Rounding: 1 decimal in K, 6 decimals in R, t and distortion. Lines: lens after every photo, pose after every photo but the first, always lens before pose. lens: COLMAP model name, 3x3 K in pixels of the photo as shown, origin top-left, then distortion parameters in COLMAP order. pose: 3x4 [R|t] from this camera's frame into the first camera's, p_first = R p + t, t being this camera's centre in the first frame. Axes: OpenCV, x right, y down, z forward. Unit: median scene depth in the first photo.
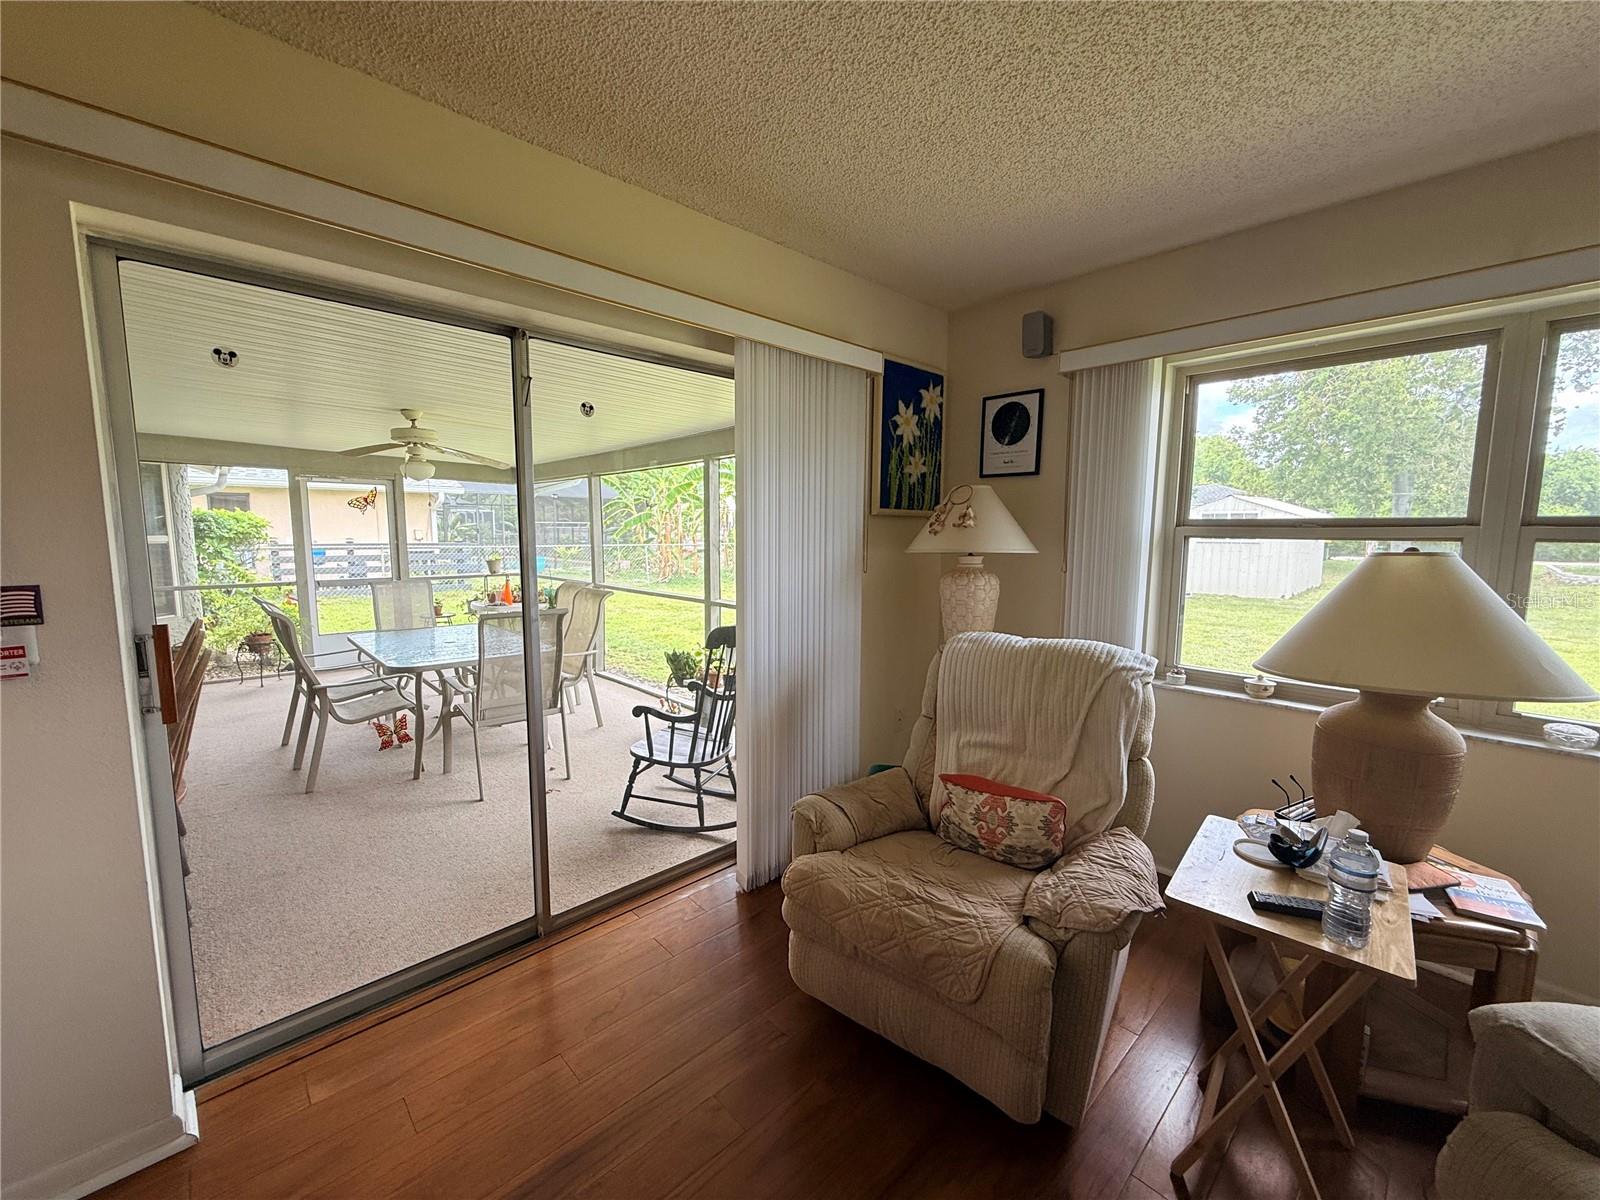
lens RADIAL K [[636.3, 0, 796.0], [0, 636.3, 601.6], [0, 0, 1]] dist [0.003080, -0.000113]
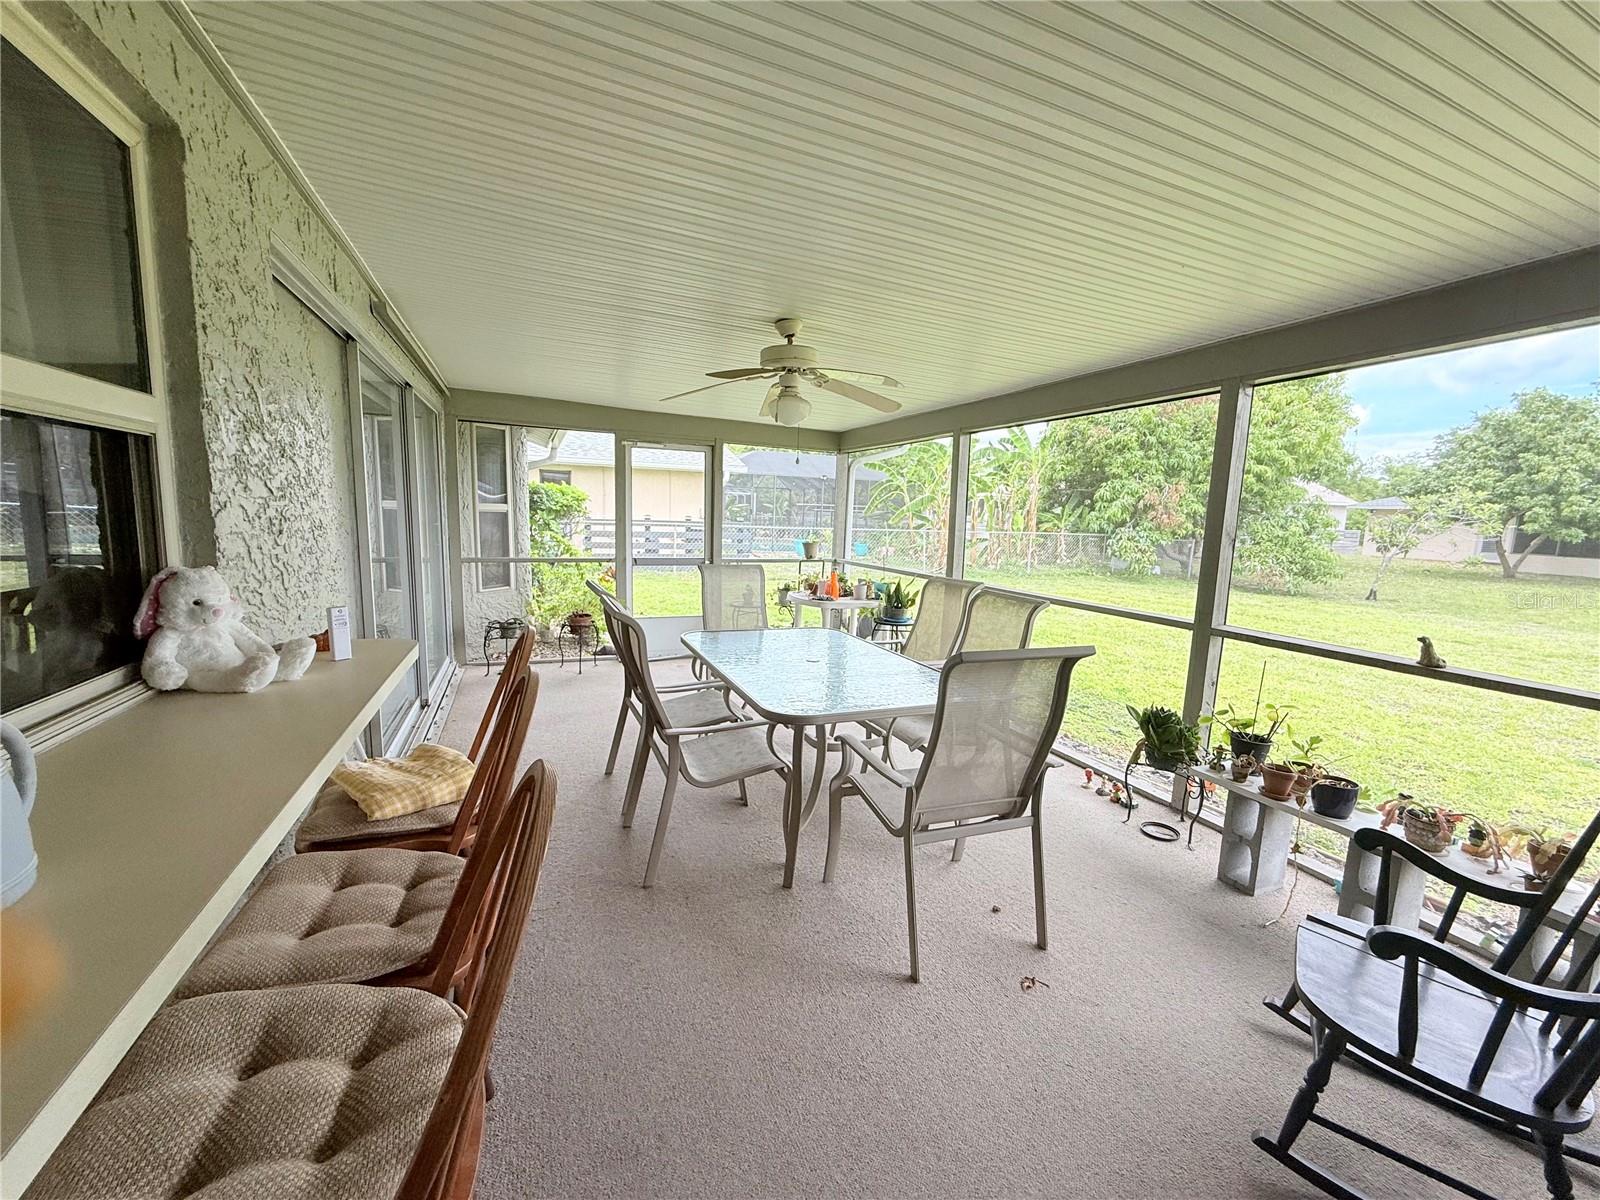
lens RADIAL K [[636.3, 0, 796.0], [0, 636.3, 601.6], [0, 0, 1]] dist [0.003080, -0.000113]
pose [[0.935787, 0.070393, -0.345466, -0.237736], [-0.063480, 0.997492, 0.031299, -0.014938], [0.346803, -0.007359, 0.937909, 0.251458]]
